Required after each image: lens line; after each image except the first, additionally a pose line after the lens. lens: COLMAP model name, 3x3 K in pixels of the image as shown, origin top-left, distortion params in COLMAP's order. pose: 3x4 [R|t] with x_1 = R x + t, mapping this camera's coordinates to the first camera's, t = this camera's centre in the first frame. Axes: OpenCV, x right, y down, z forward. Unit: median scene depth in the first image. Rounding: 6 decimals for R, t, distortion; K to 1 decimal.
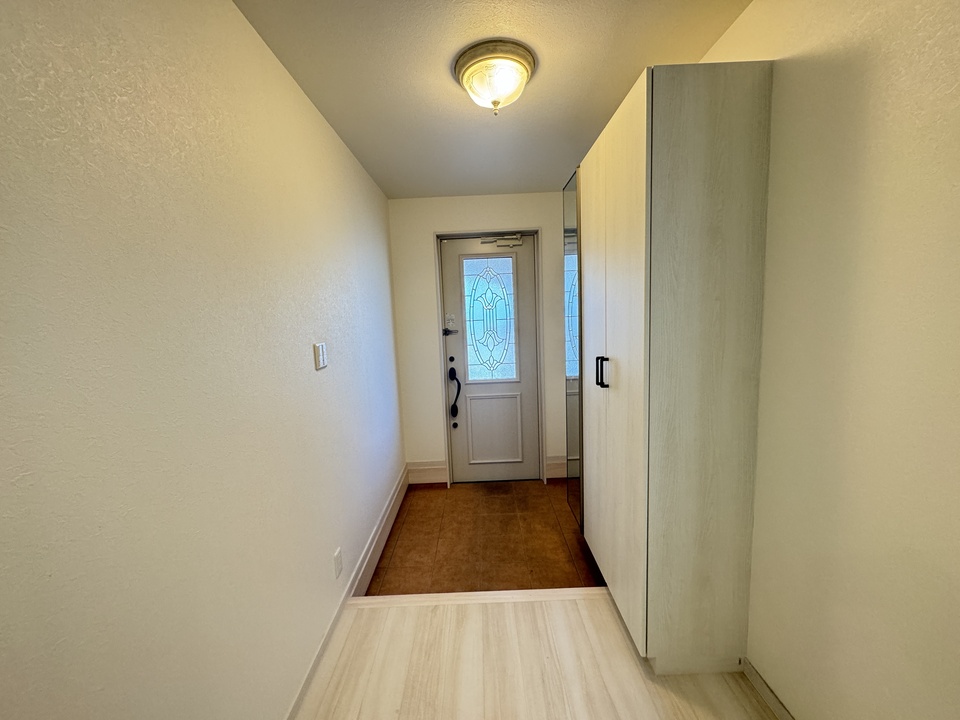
lens RADIAL K [[384.0, 0, 478.3], [0, 384.0, 361.5], [0, 0, 1]] dist [0.000083, 0.000009]
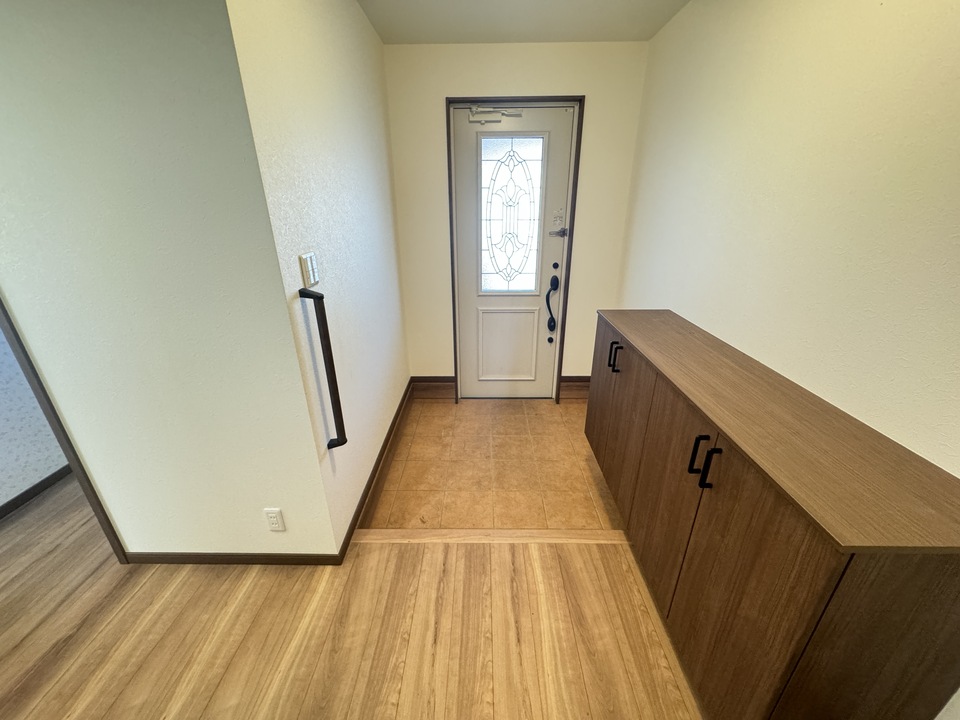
lens RADIAL K [[384.0, 0, 480.6], [0, 384.0, 365.9], [0, 0, 1]] dist [0.000083, 0.000009]
pose [[0.999101, 0.042167, 0.004298, -0.068973], [-0.041629, 0.957152, 0.286577, -0.111664], [0.007970, -0.286499, 0.958048, 0.265298]]
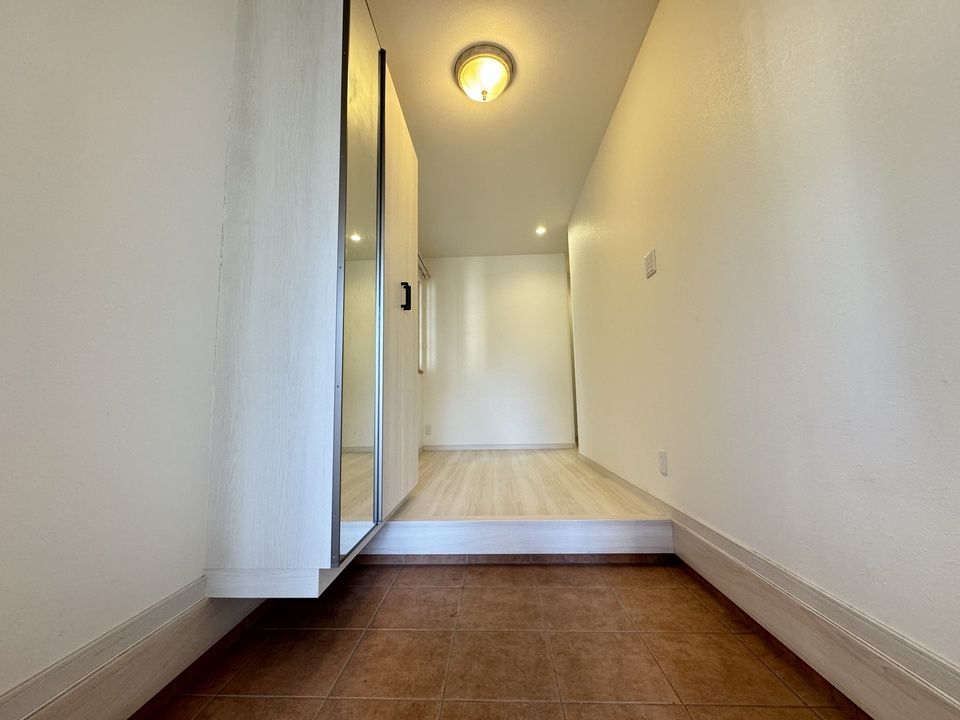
lens RADIAL K [[384.0, 0, 477.4], [0, 384.0, 356.0], [0, 0, 1]] dist [0.000083, 0.000009]
pose [[-0.996973, 0.067796, 0.038070, 0.080764], [0.067966, 0.997683, 0.003187, 0.240869], [-0.037765, 0.005765, -0.999270, 2.373819]]
